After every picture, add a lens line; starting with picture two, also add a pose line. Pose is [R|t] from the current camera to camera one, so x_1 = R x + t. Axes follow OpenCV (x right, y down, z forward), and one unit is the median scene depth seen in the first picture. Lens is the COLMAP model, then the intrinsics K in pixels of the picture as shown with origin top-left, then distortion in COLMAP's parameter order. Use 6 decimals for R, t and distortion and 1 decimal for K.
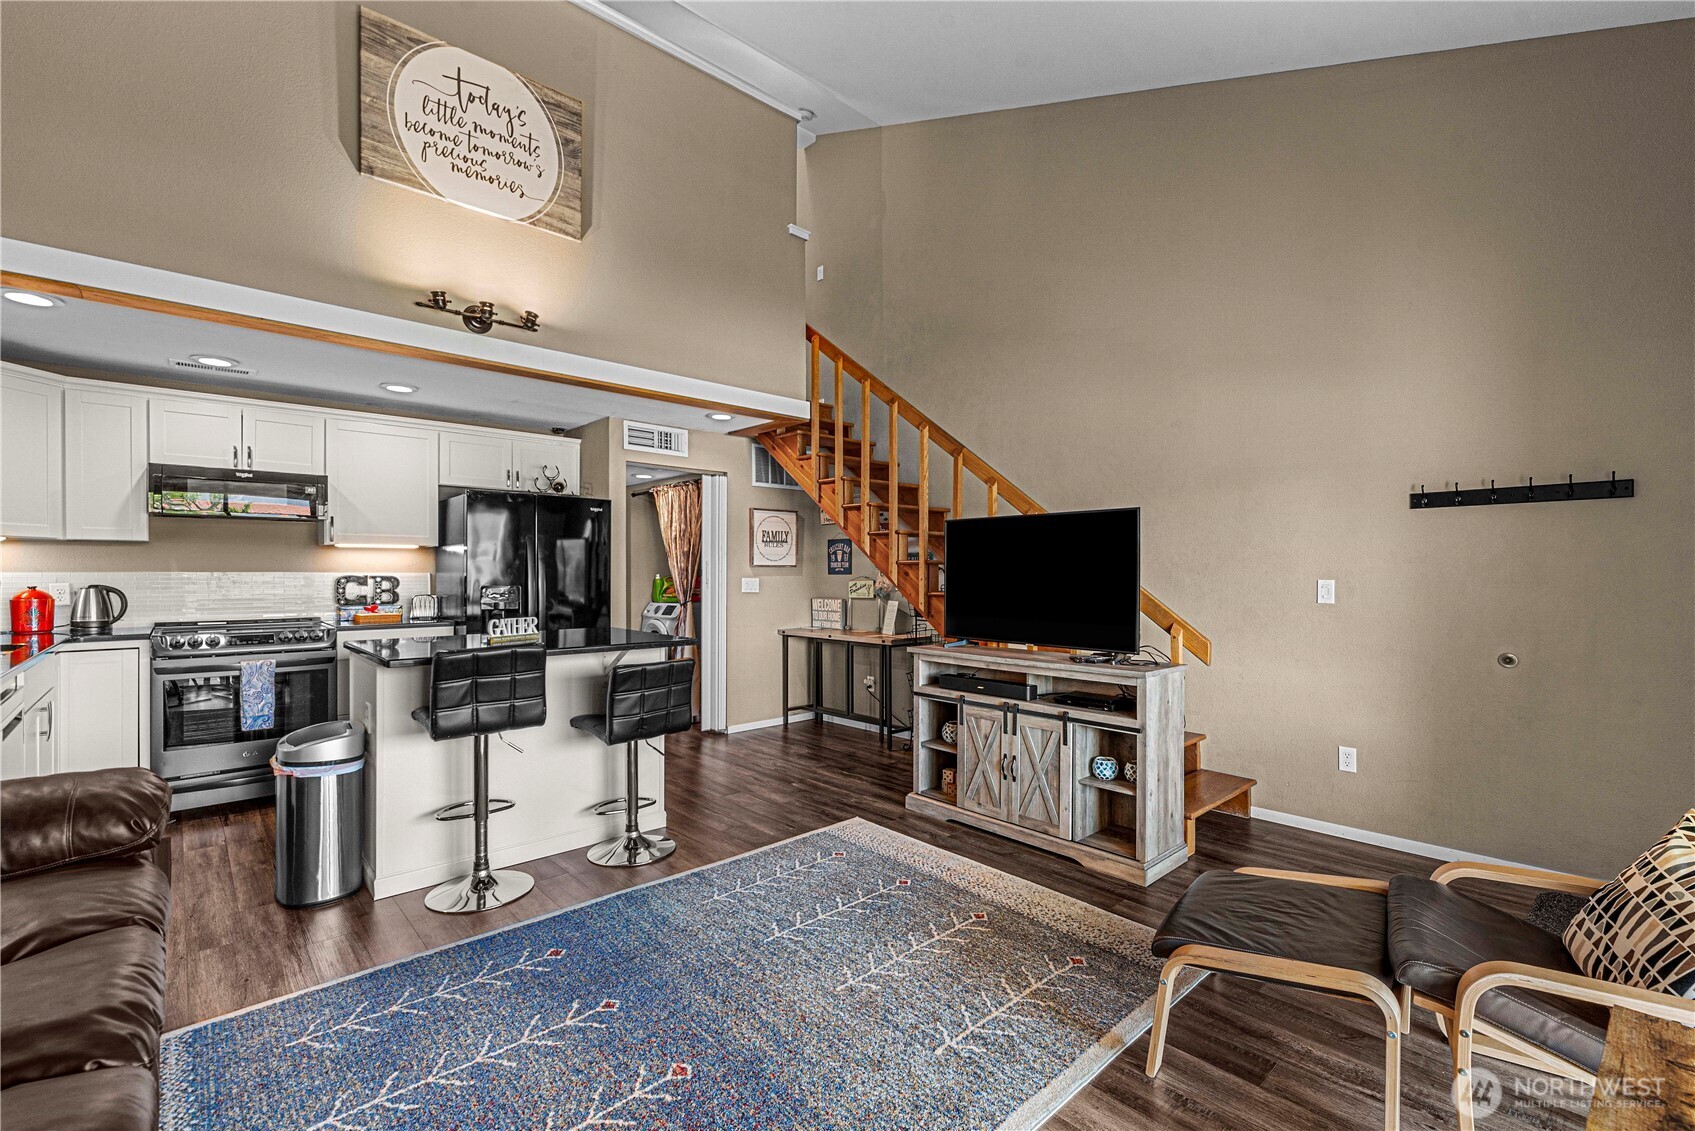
lens RADIAL K [[736.3, 0, 859.2], [0, 736.3, 582.2], [0, 0, 1]] dist [0.001134, -0.000042]
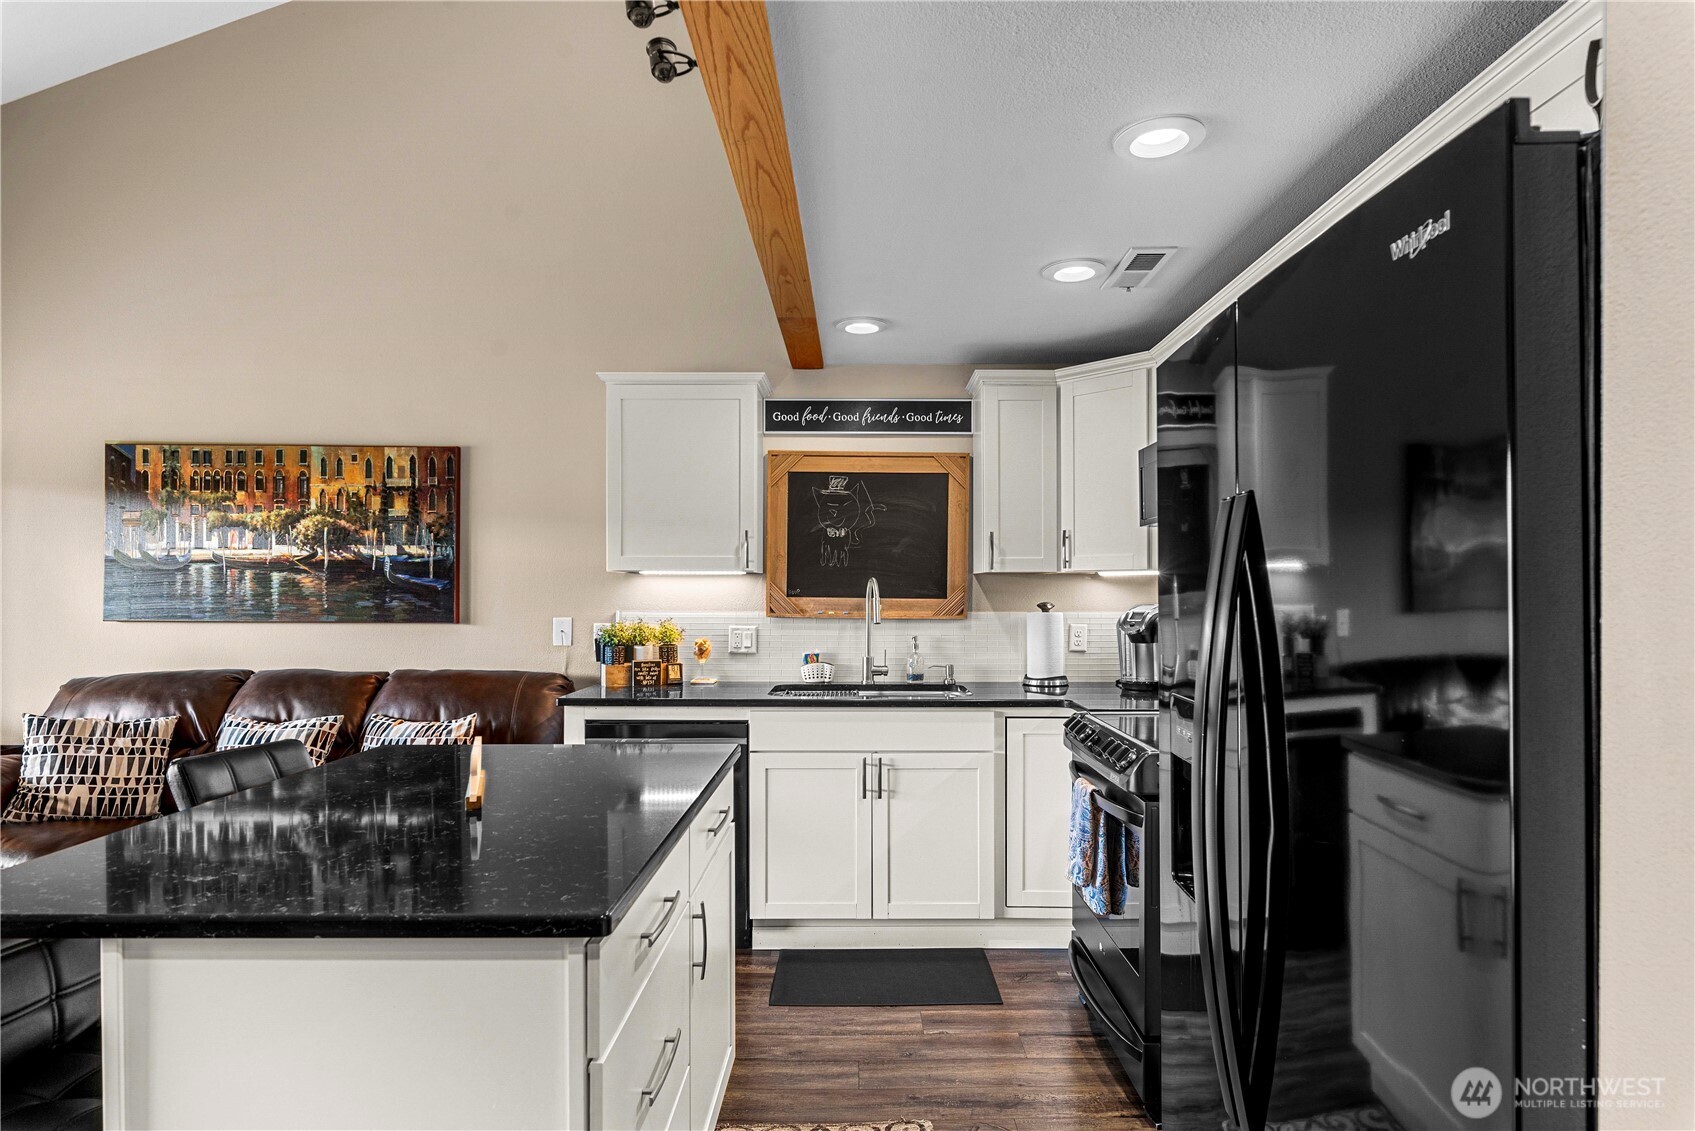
lens RADIAL K [[896.9, 0, 844.9], [0, 896.9, 588.1], [0, 0, 1]] dist [0.003360, -0.003385]
pose [[-0.686827, -0.001686, -0.726819, -0.158811], [-0.008450, 0.999948, 0.005665, -0.032578], [0.726772, 0.010032, -0.686806, 1.045553]]
